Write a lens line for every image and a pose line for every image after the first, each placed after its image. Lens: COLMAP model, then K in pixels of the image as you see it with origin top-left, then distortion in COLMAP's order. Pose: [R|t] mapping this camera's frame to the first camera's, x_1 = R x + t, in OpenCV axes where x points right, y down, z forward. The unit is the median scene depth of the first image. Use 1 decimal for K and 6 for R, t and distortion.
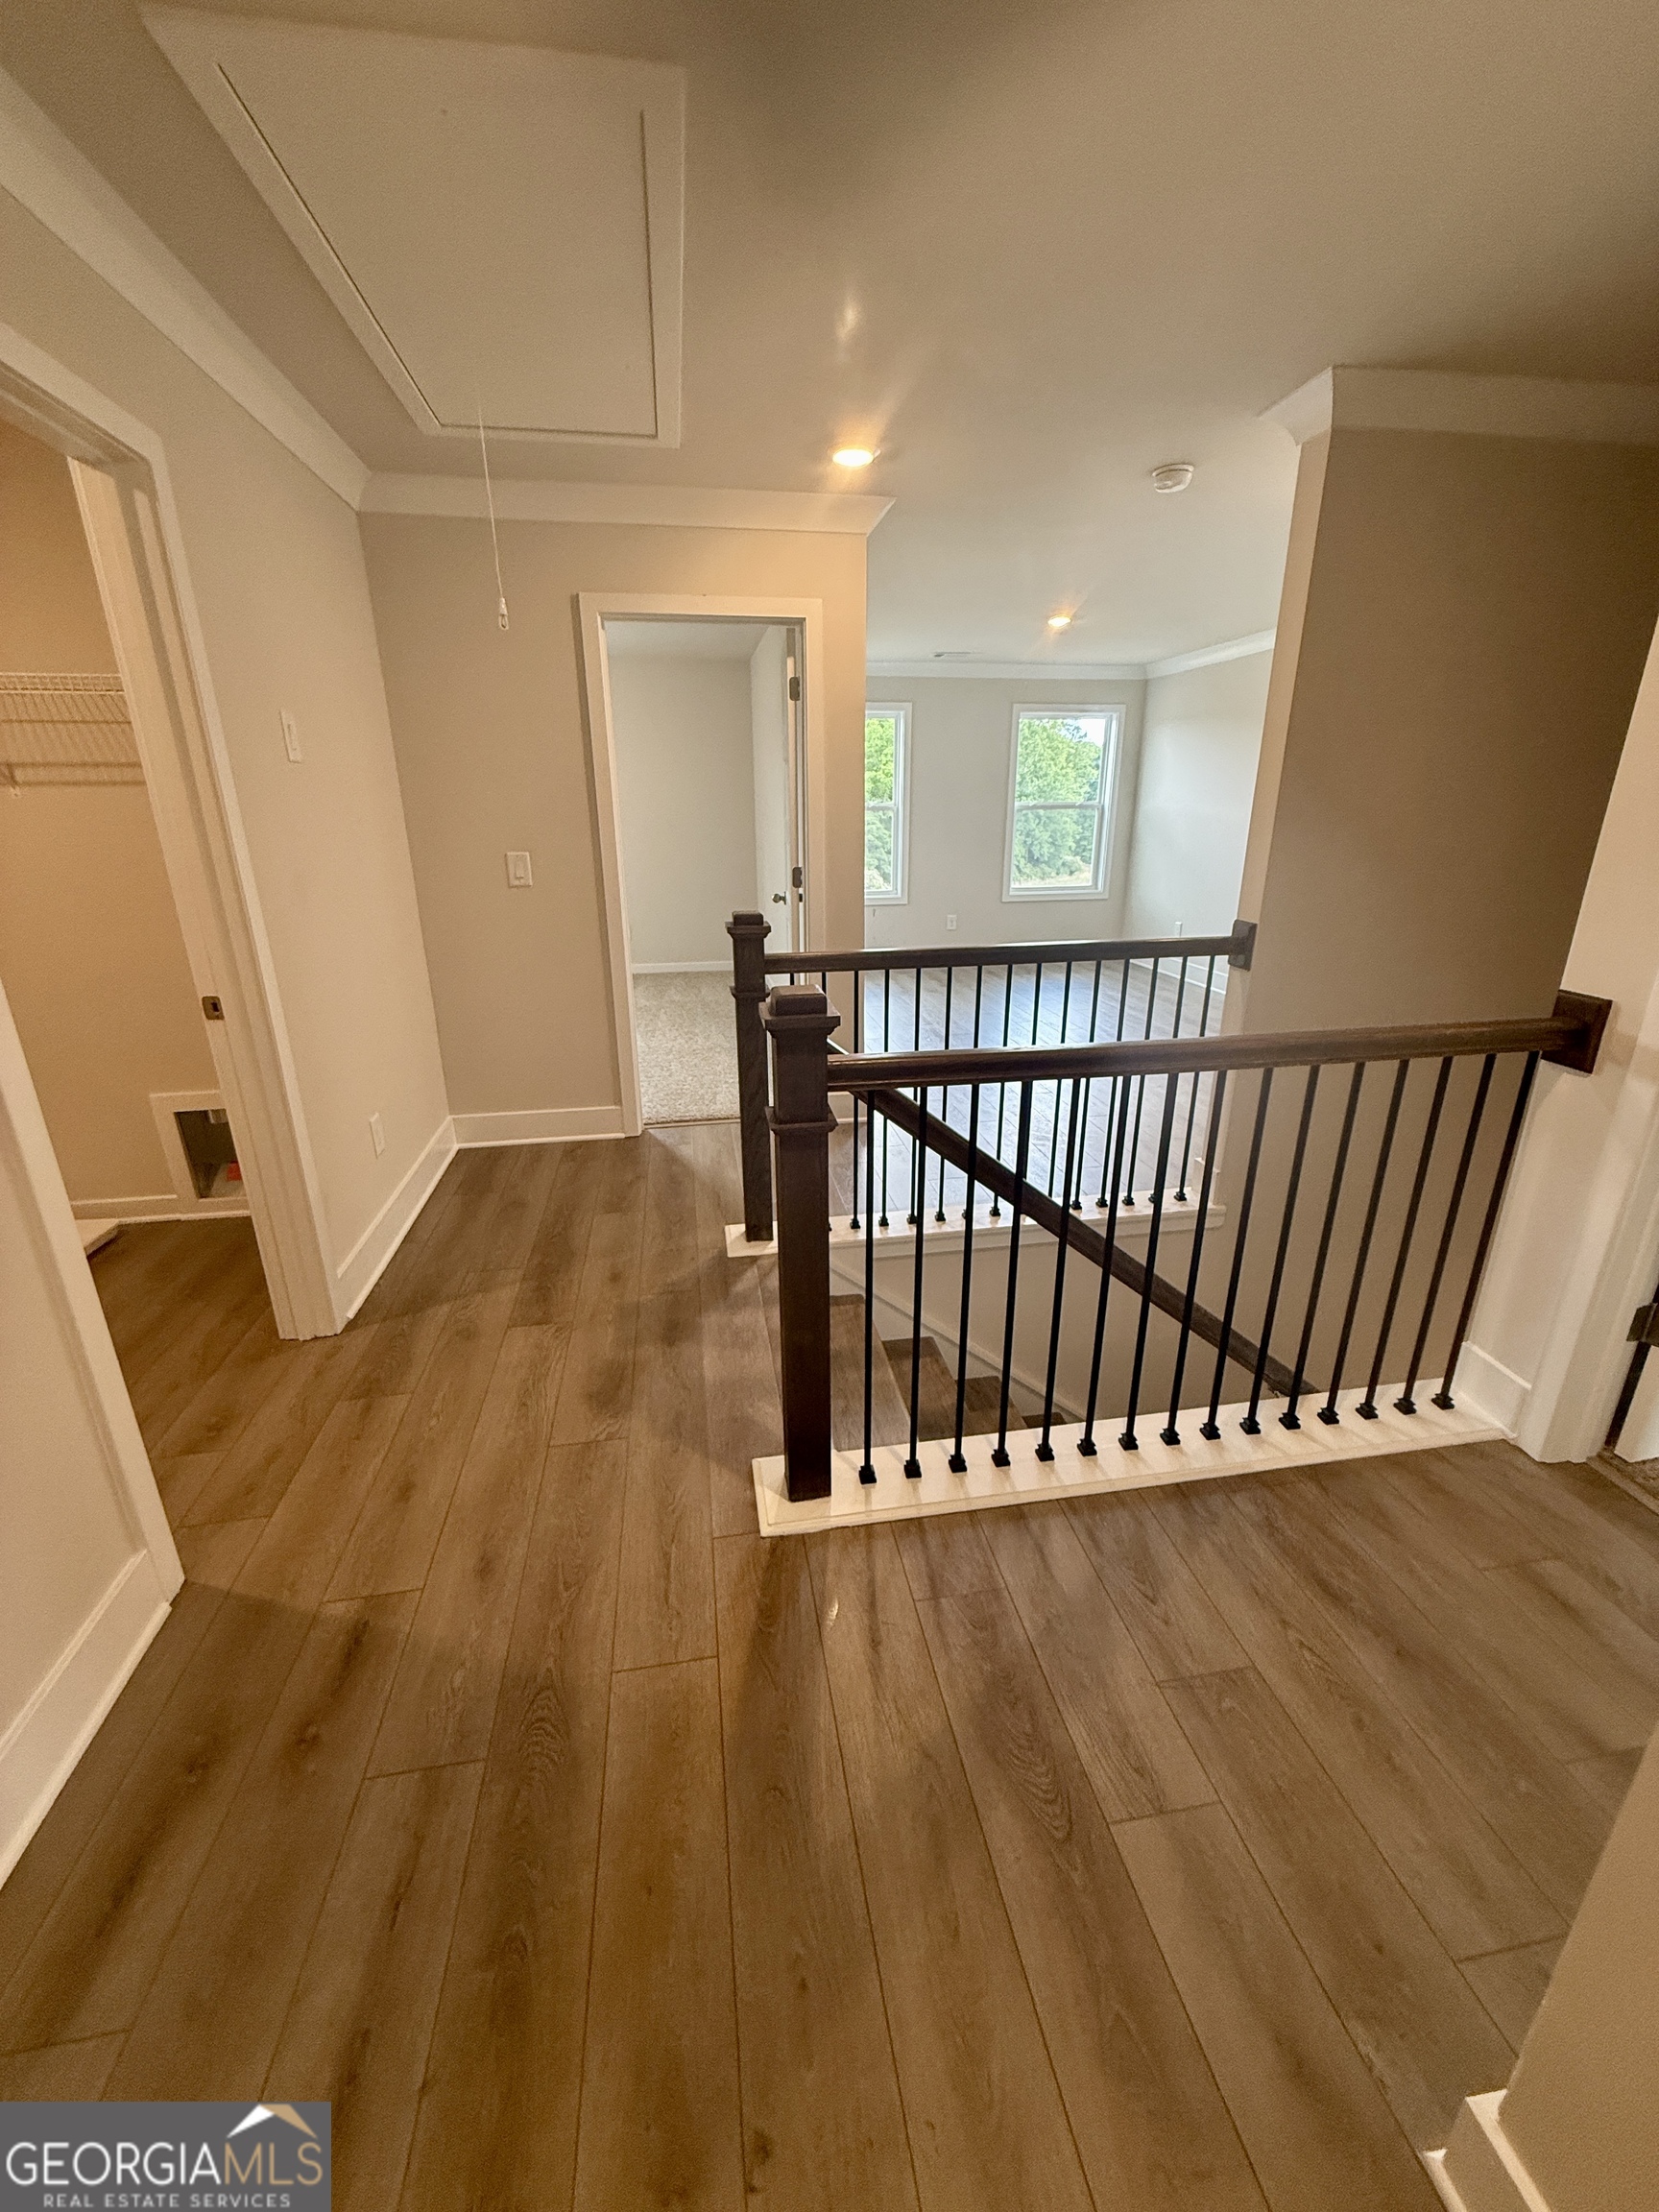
lens RADIAL K [[879.6, 0, 816.4], [0, 879.6, 1098.9], [0, 0, 1]] dist [-0.002371, 0.000087]
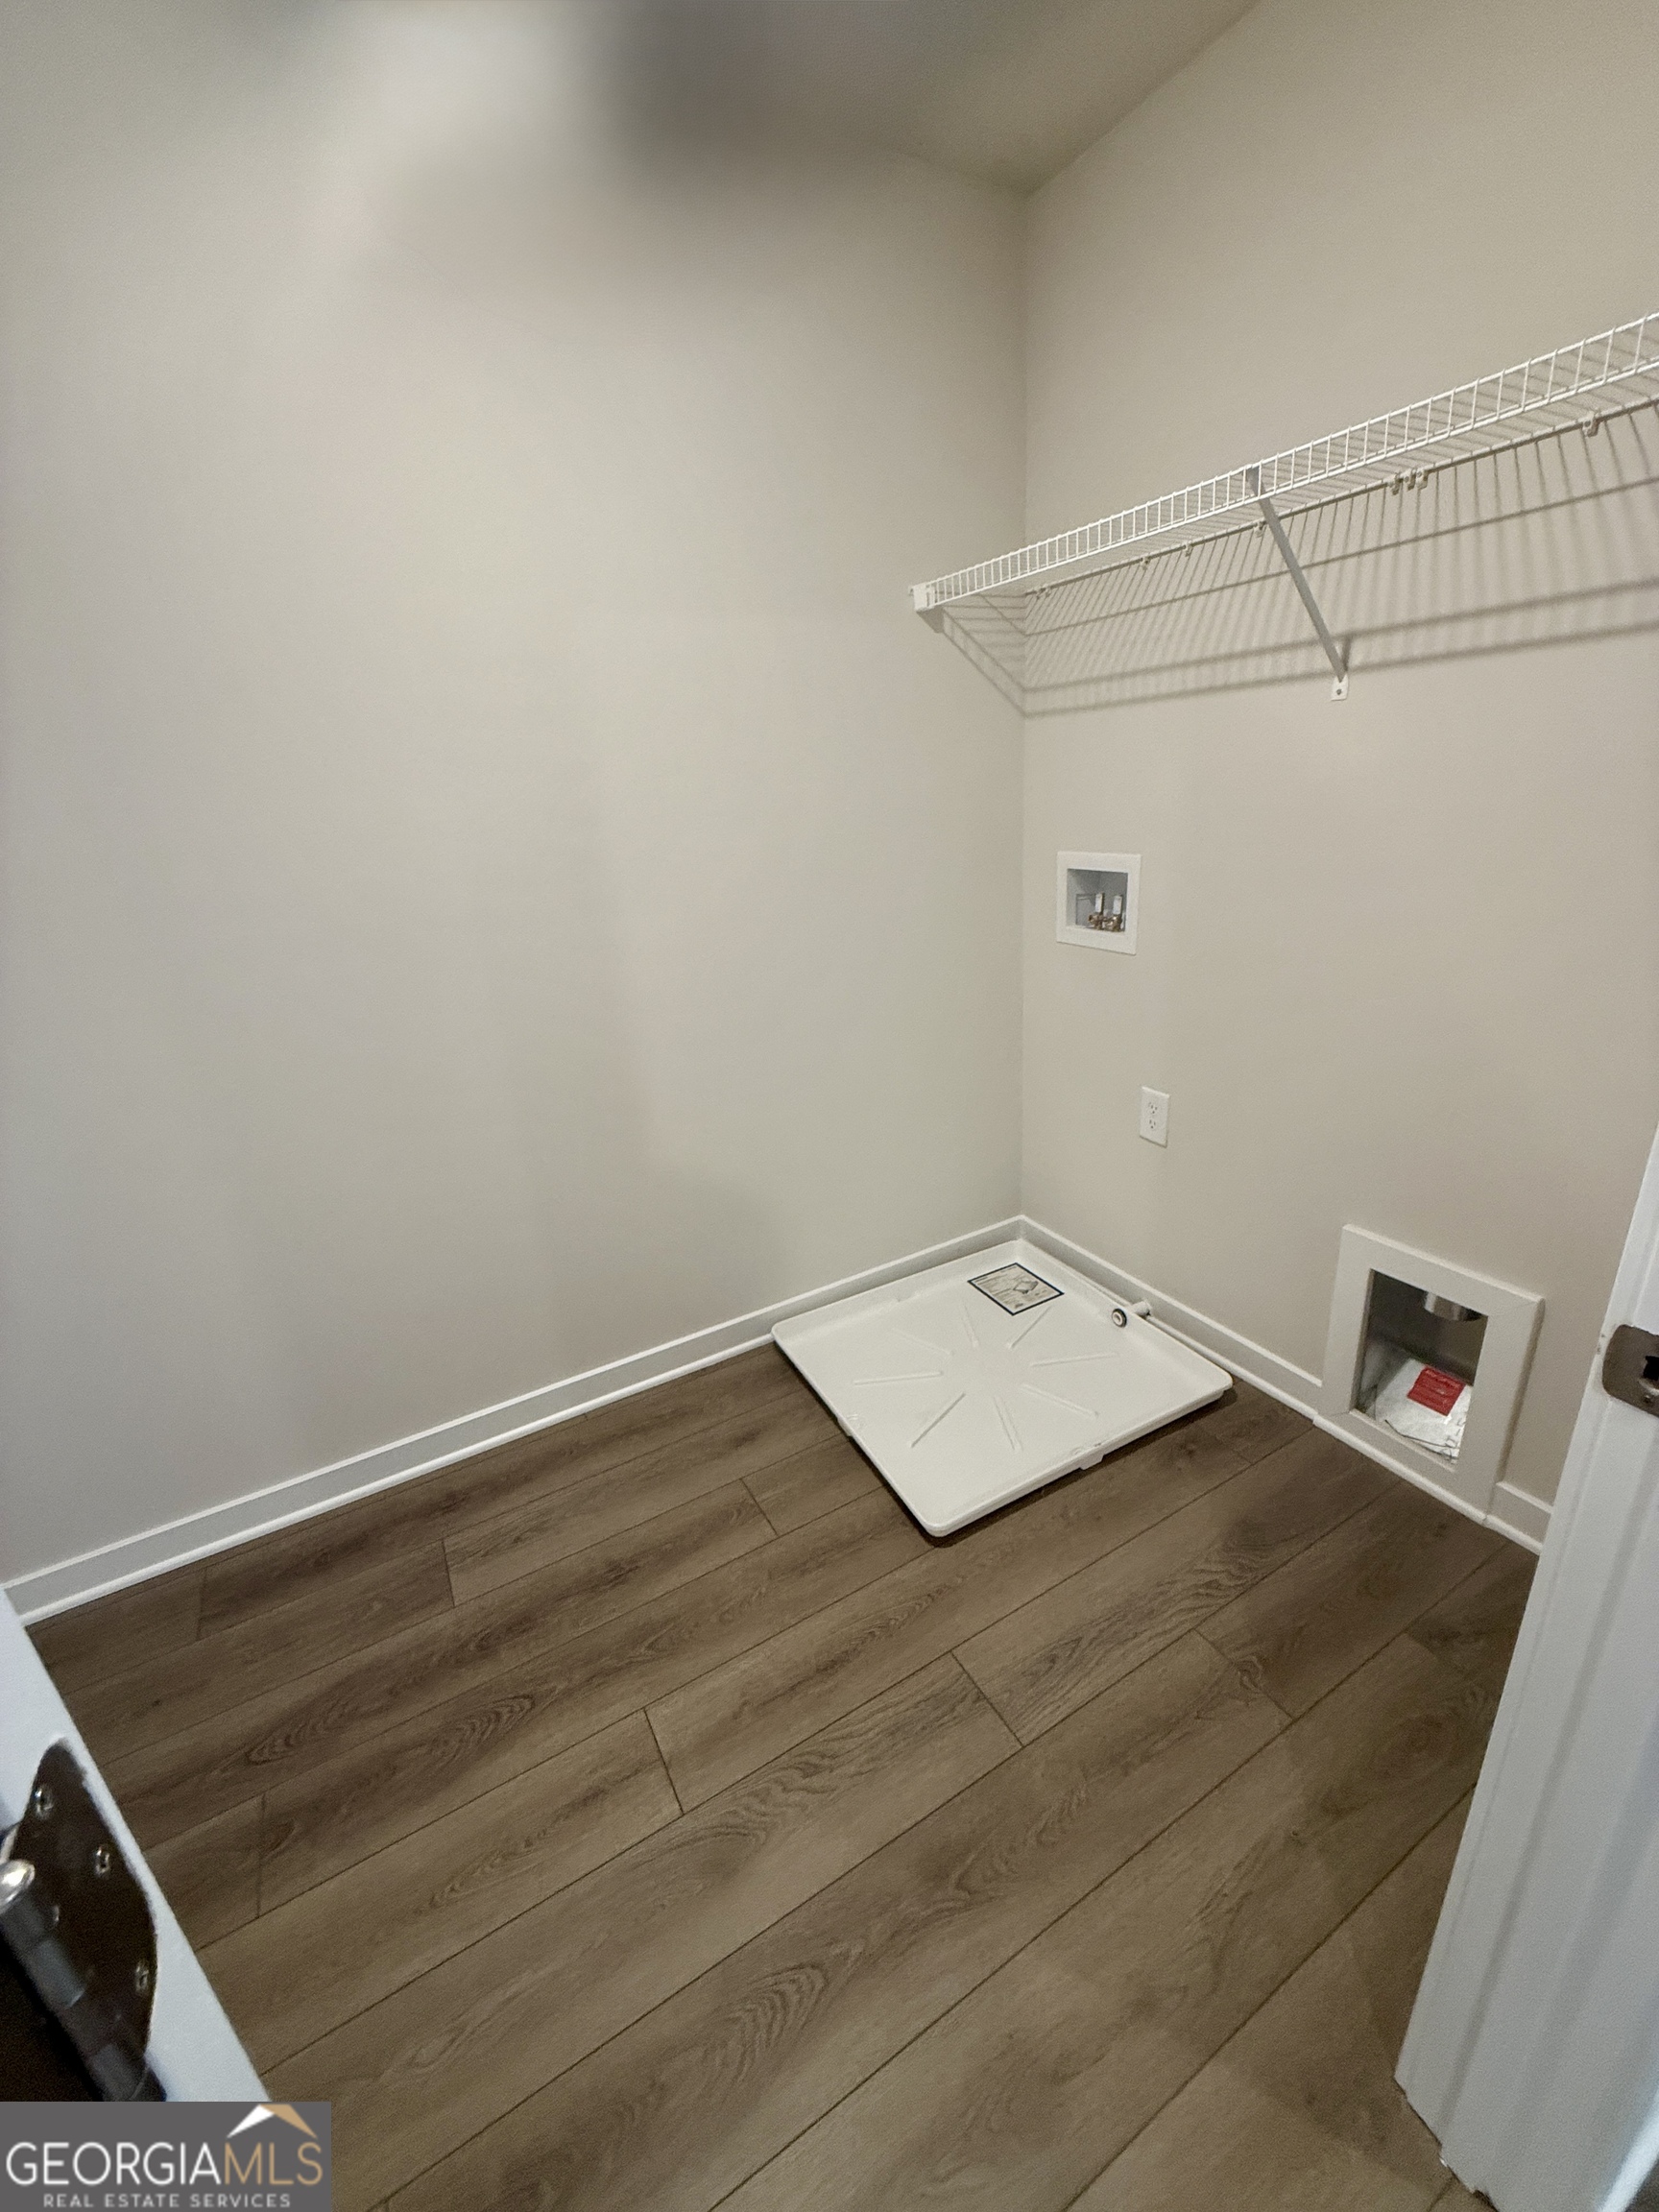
lens RADIAL K [[879.6, 0, 834.3], [0, 879.6, 1107.2], [0, 0, 1]] dist [-0.002371, 0.000087]
pose [[0.349822, 0.314804, -0.882340, -0.441963], [-0.240132, 0.940514, 0.240354, -0.153508], [0.905517, 0.127797, 0.404607, 0.509650]]
